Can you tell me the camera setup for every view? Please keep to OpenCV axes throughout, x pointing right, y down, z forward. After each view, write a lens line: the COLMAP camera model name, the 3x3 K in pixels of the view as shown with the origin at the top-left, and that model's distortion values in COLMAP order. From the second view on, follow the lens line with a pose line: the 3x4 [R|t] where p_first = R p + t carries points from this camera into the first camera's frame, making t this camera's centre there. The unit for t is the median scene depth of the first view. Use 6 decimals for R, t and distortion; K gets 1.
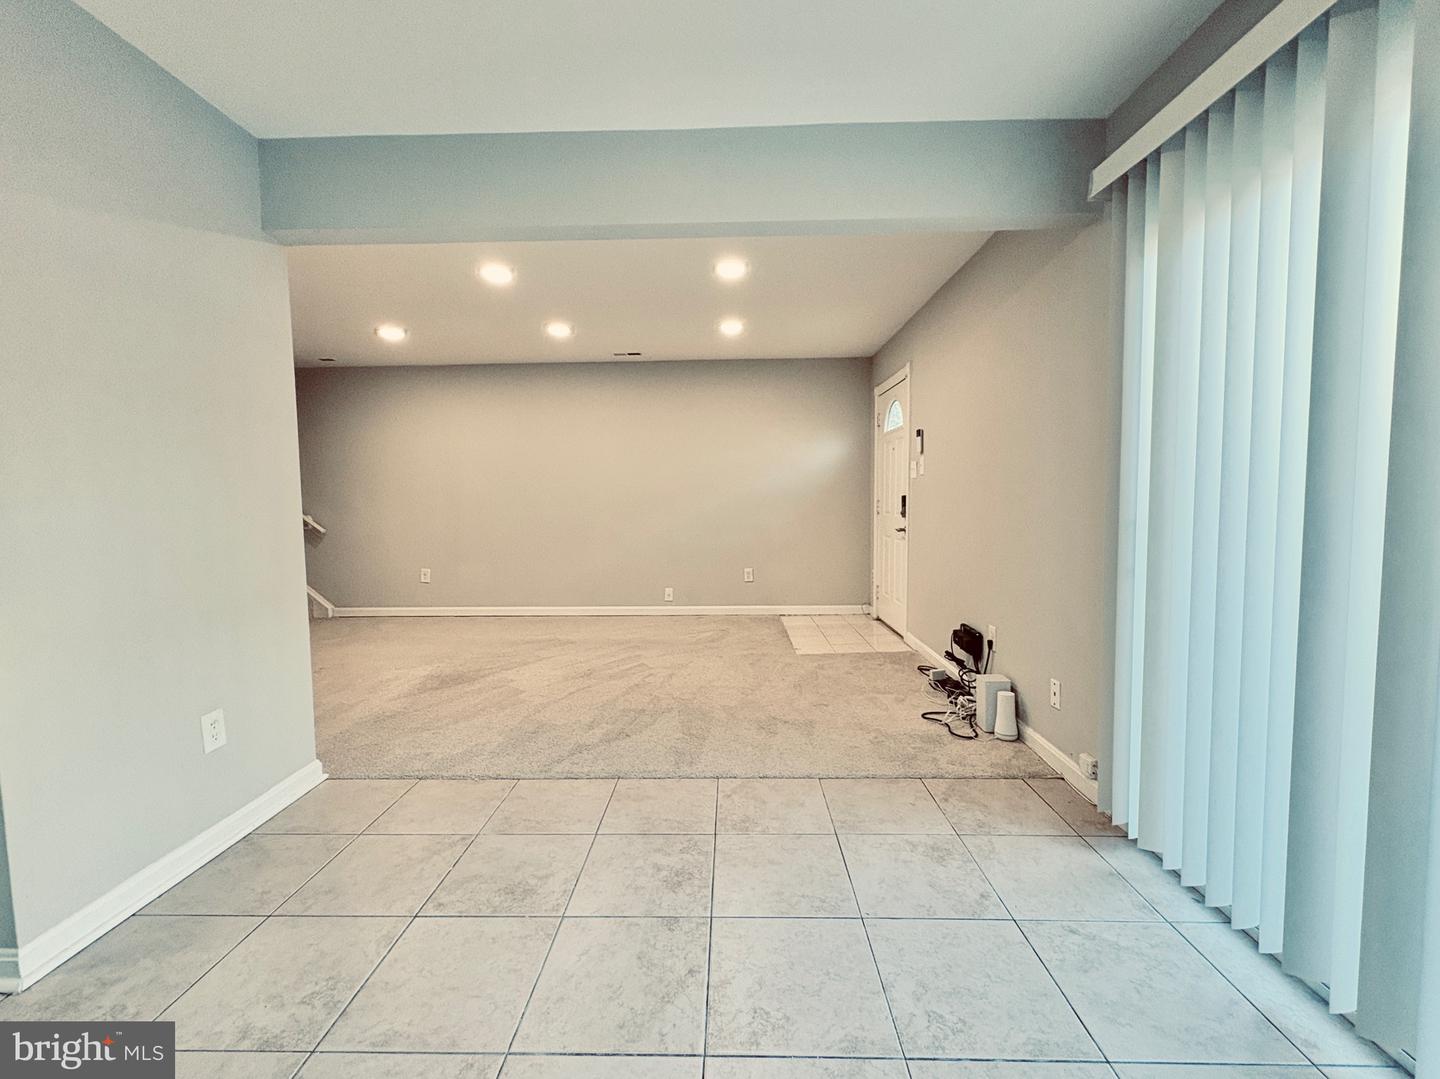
lens RADIAL K [[604.8, 0, 720.0], [0, 604.8, 539.5], [0, 0, 1]] dist [0.000336, 0.000346]
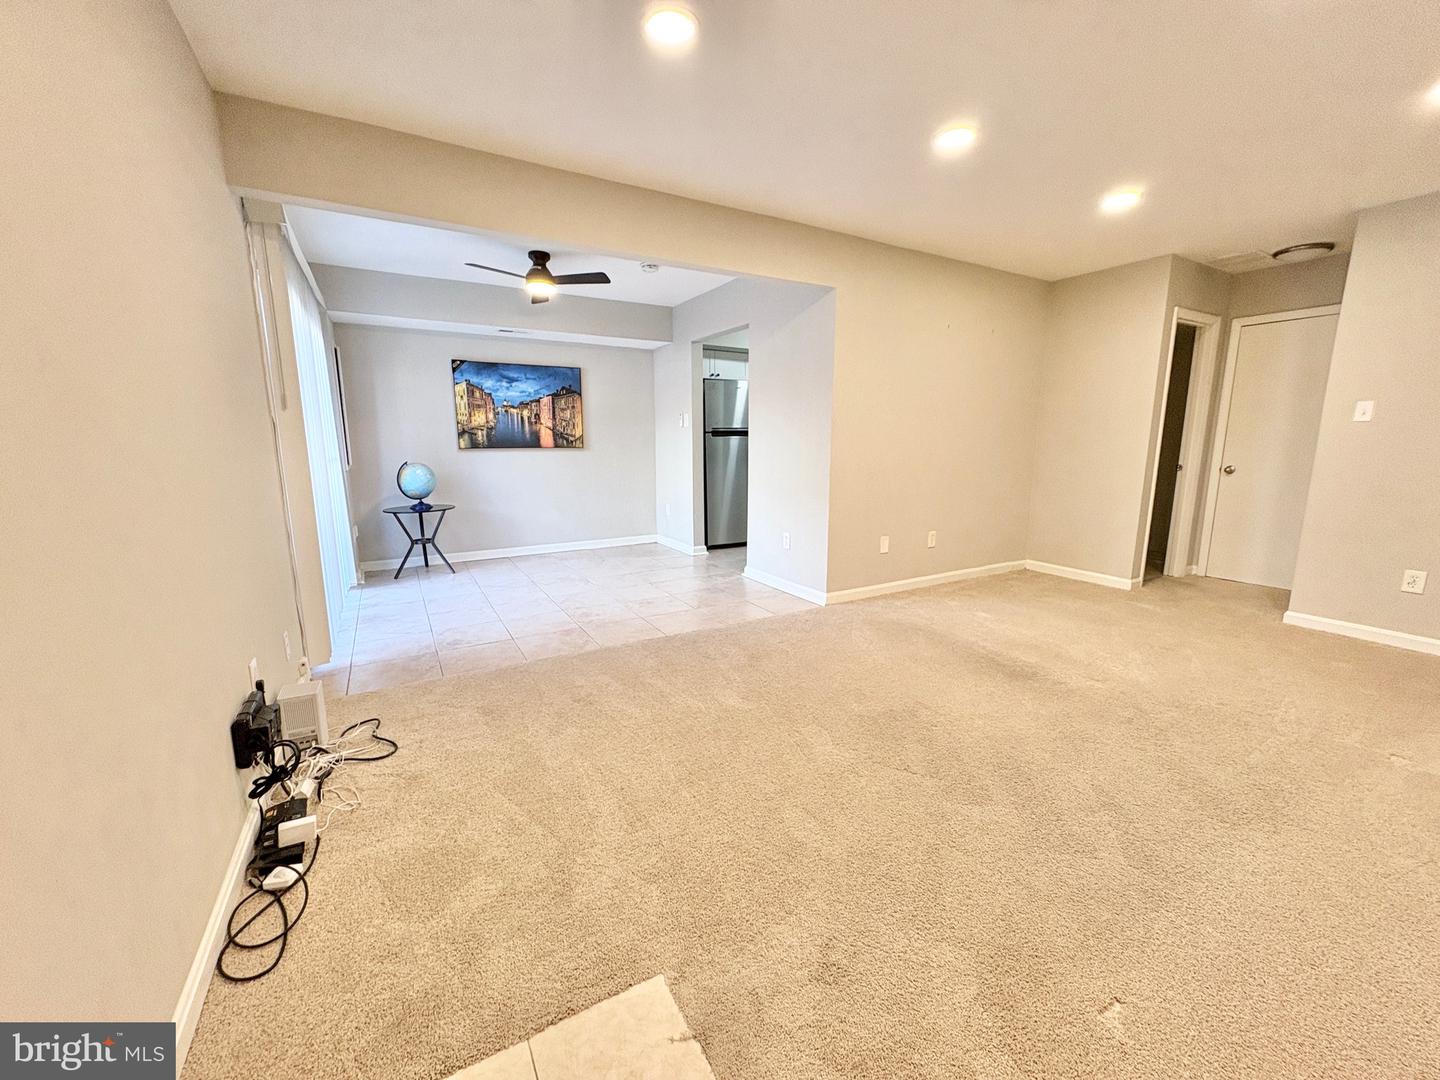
lens RADIAL K [[573.6, 0, 720.0], [0, 573.6, 540.0], [0, 0, 1]] dist [0.000175, 0.000104]
pose [[-0.854749, 0.101782, -0.508963, 0.331605], [-0.029079, 0.969654, 0.242747, -0.141304], [0.518226, 0.222288, -0.825851, 1.747860]]
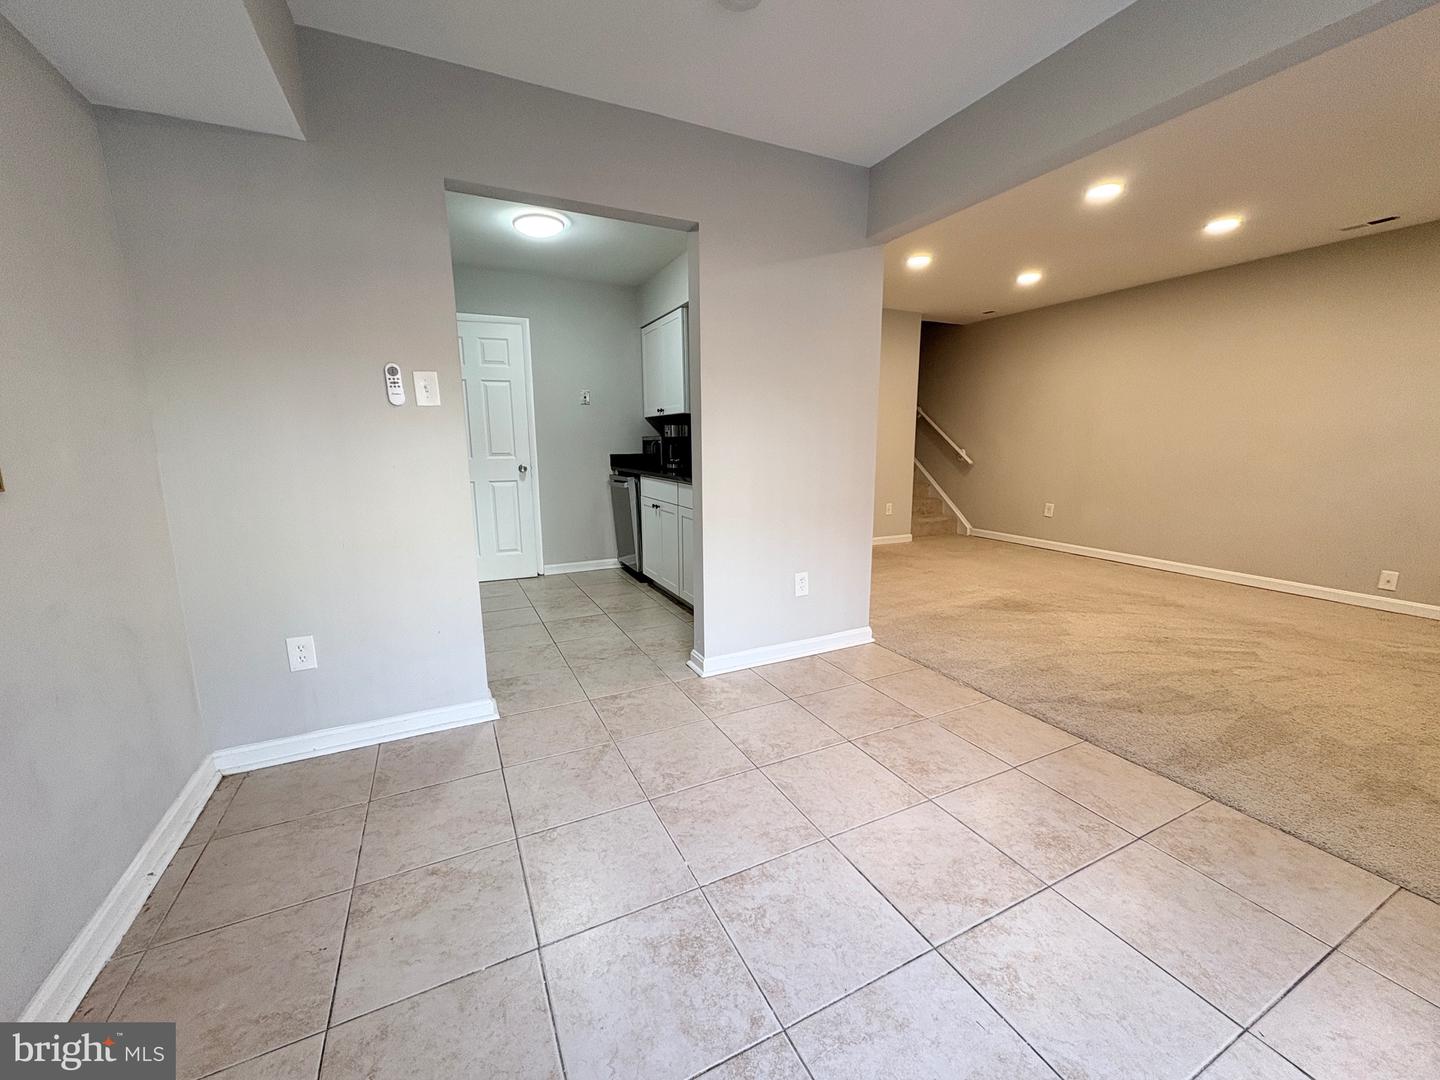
lens RADIAL K [[573.6, 0, 720.0], [0, 573.6, 540.0], [0, 0, 1]] dist [0.000175, 0.000104]
pose [[0.460173, 0.164849, -0.872391, 0.241820], [-0.061917, 0.986177, 0.153690, -0.012659], [0.885668, -0.016708, 0.464019, 0.068351]]
